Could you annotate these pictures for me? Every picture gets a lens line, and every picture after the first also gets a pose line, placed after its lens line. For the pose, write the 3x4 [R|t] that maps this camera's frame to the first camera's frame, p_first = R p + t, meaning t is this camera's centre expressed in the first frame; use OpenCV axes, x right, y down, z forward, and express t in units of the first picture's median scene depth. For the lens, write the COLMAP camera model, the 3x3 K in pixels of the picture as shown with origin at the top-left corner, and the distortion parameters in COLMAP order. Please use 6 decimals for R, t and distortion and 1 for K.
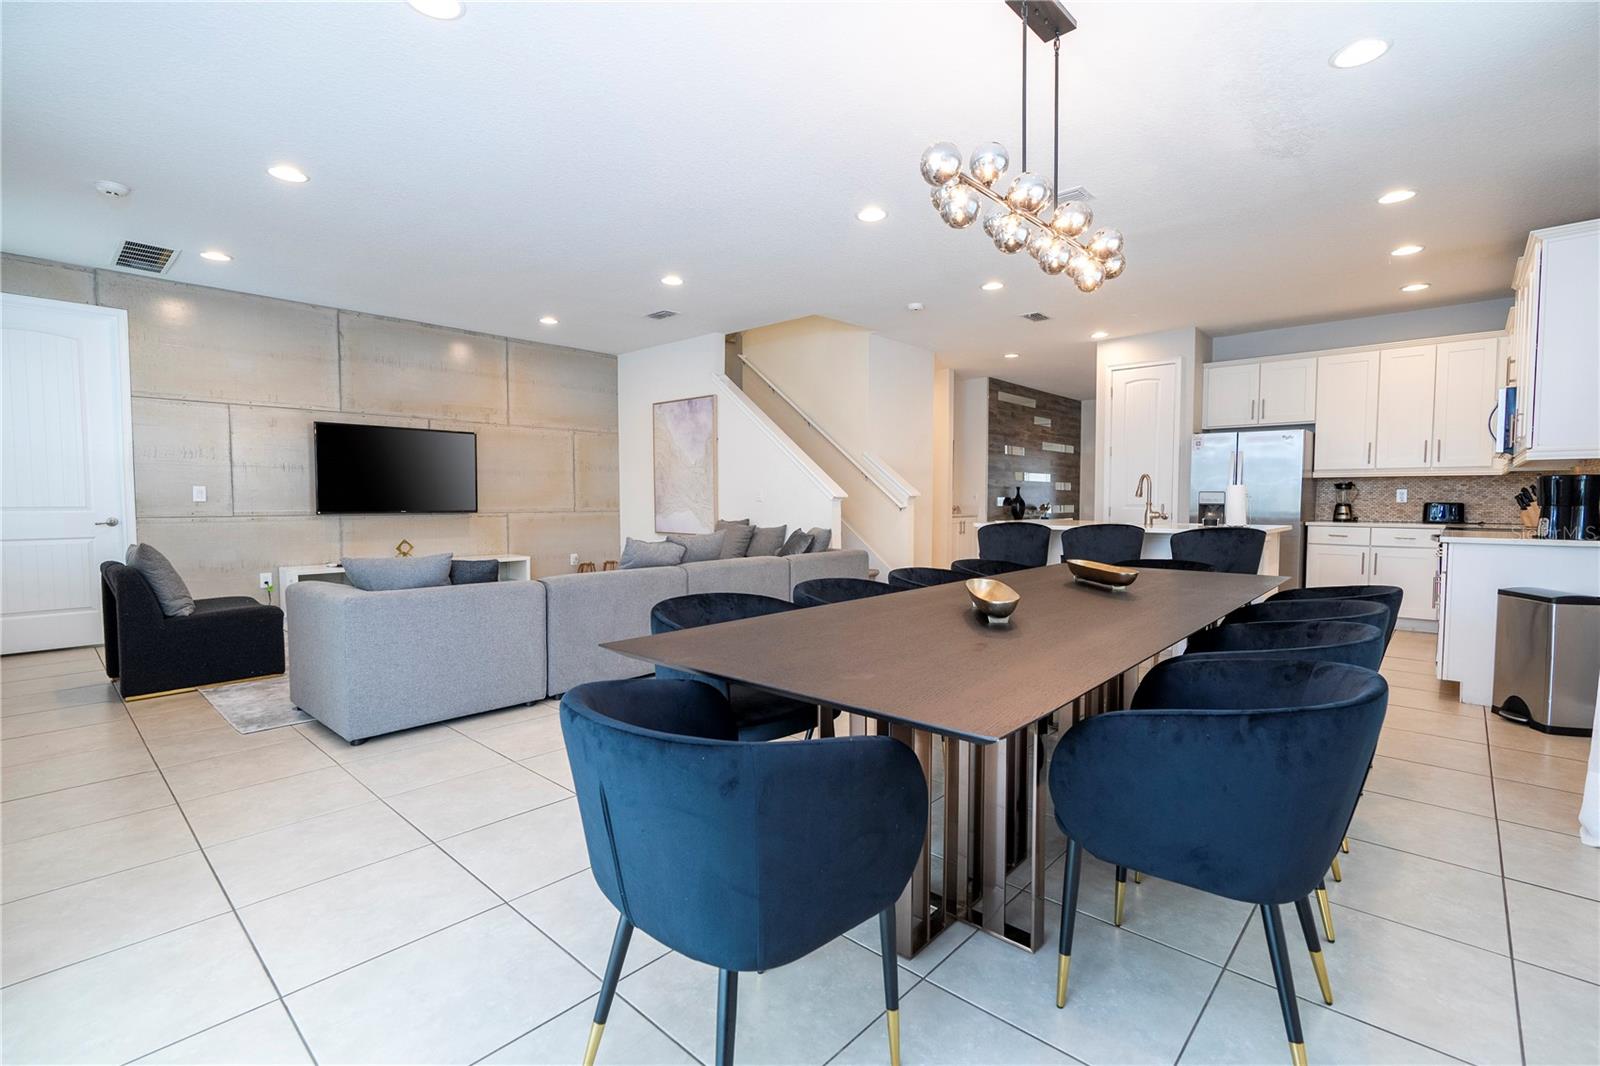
lens RADIAL K [[723.4, 0, 808.3], [0, 723.4, 533.1], [0, 0, 1]] dist [-0.004077, 0.003907]
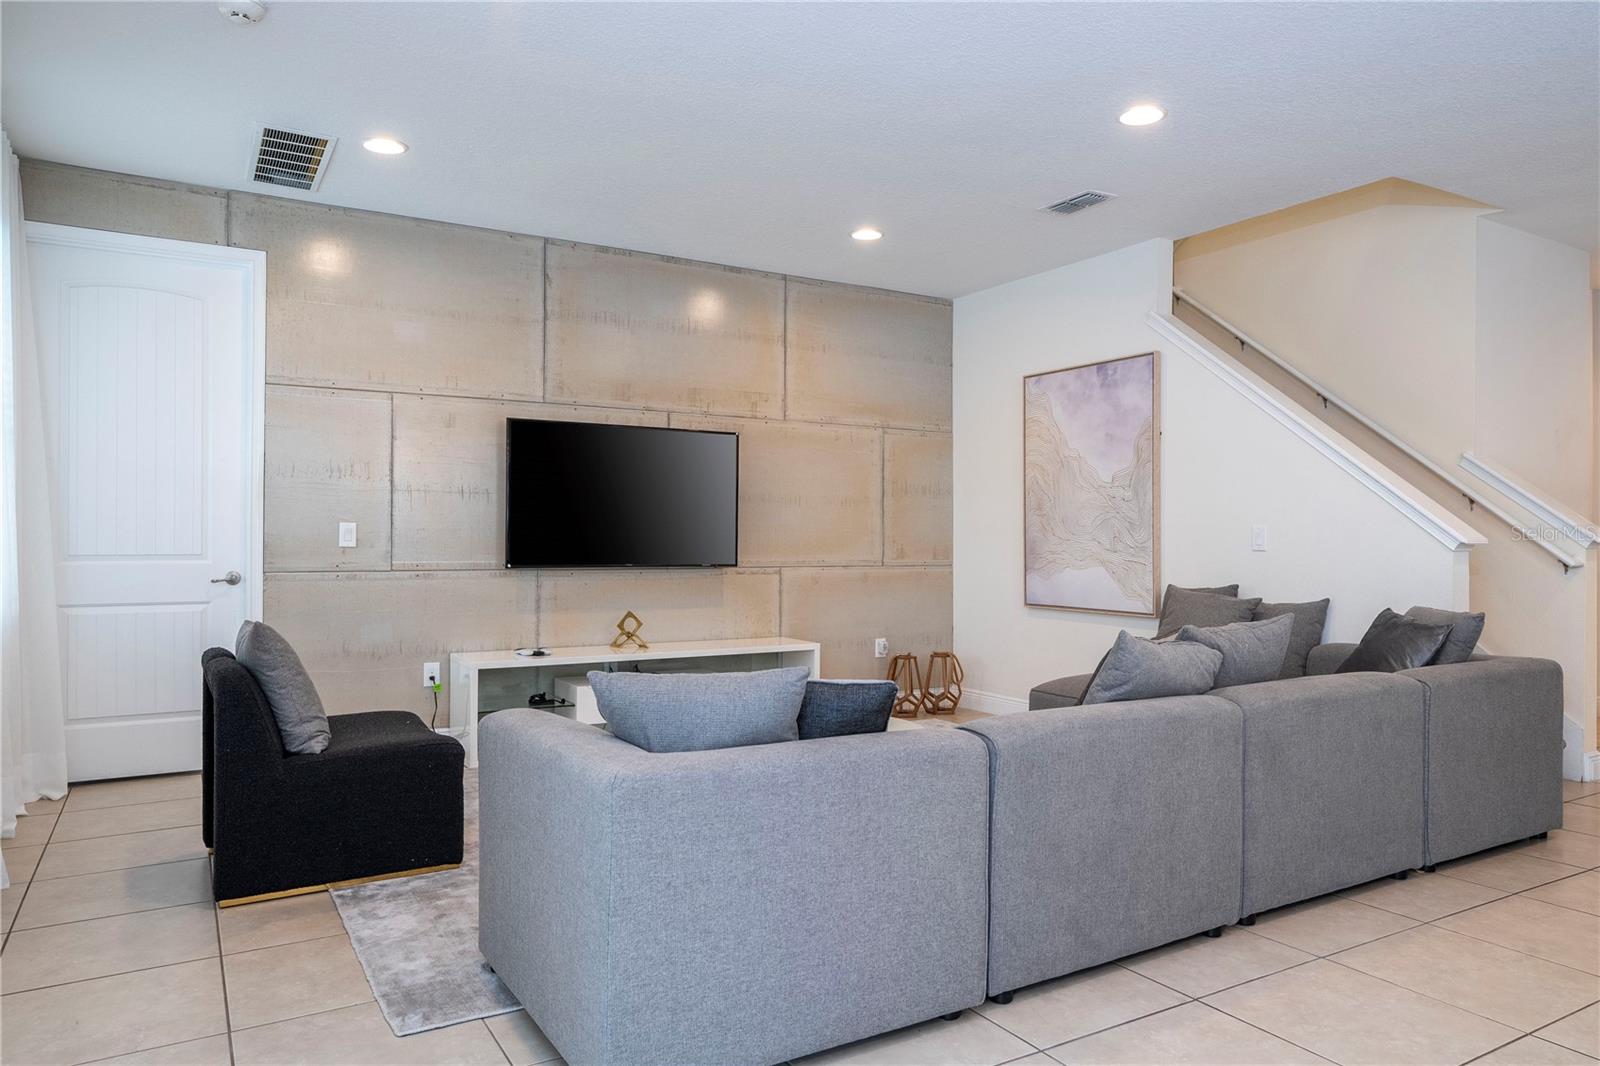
lens RADIAL K [[1060.1, 0, 808.8], [0, 1060.1, 534.3], [0, 0, 1]] dist [0.003183, 0.004993]
pose [[0.957650, 0.001733, -0.287931, -0.170618], [-0.017485, 0.998486, -0.052145, -0.012006], [0.287404, 0.054971, 0.956231, 0.206567]]
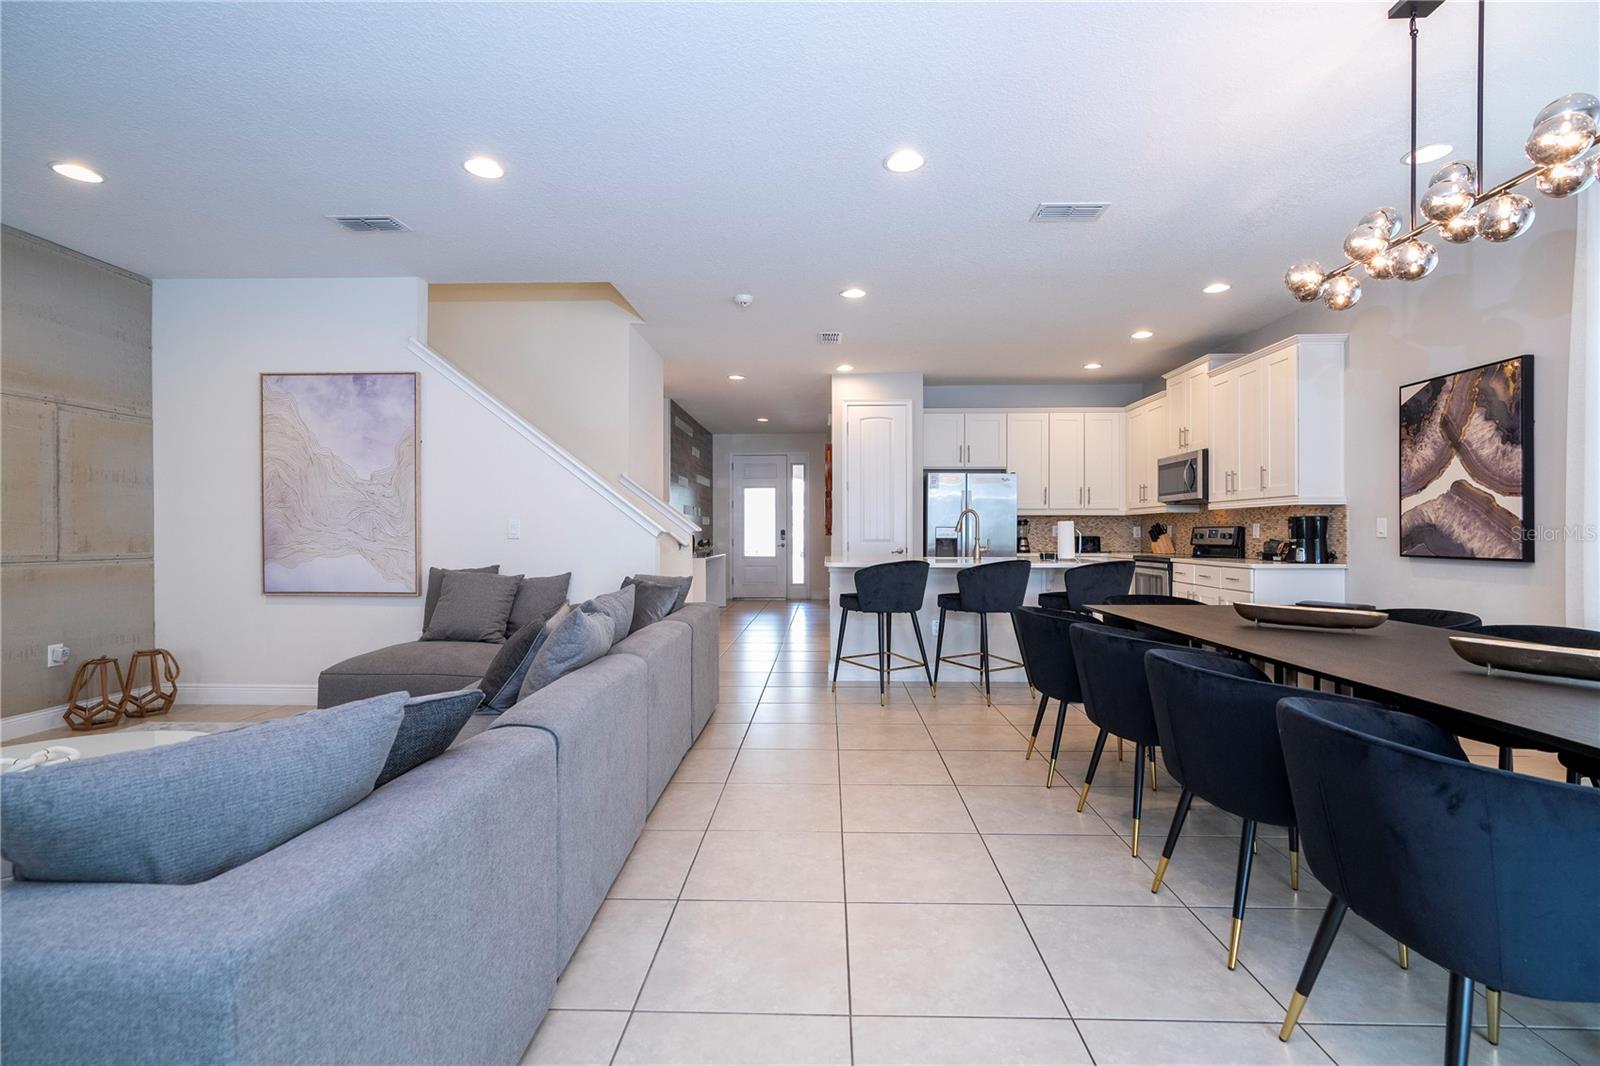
lens RADIAL K [[723.4, 0, 808.9], [0, 723.4, 533.8], [0, 0, 1]] dist [-0.004077, 0.003907]
pose [[0.759409, -0.002249, 0.650609, -0.322701], [0.032535, 0.998874, -0.034522, -0.017828], [-0.649799, 0.047384, 0.758628, 0.339468]]
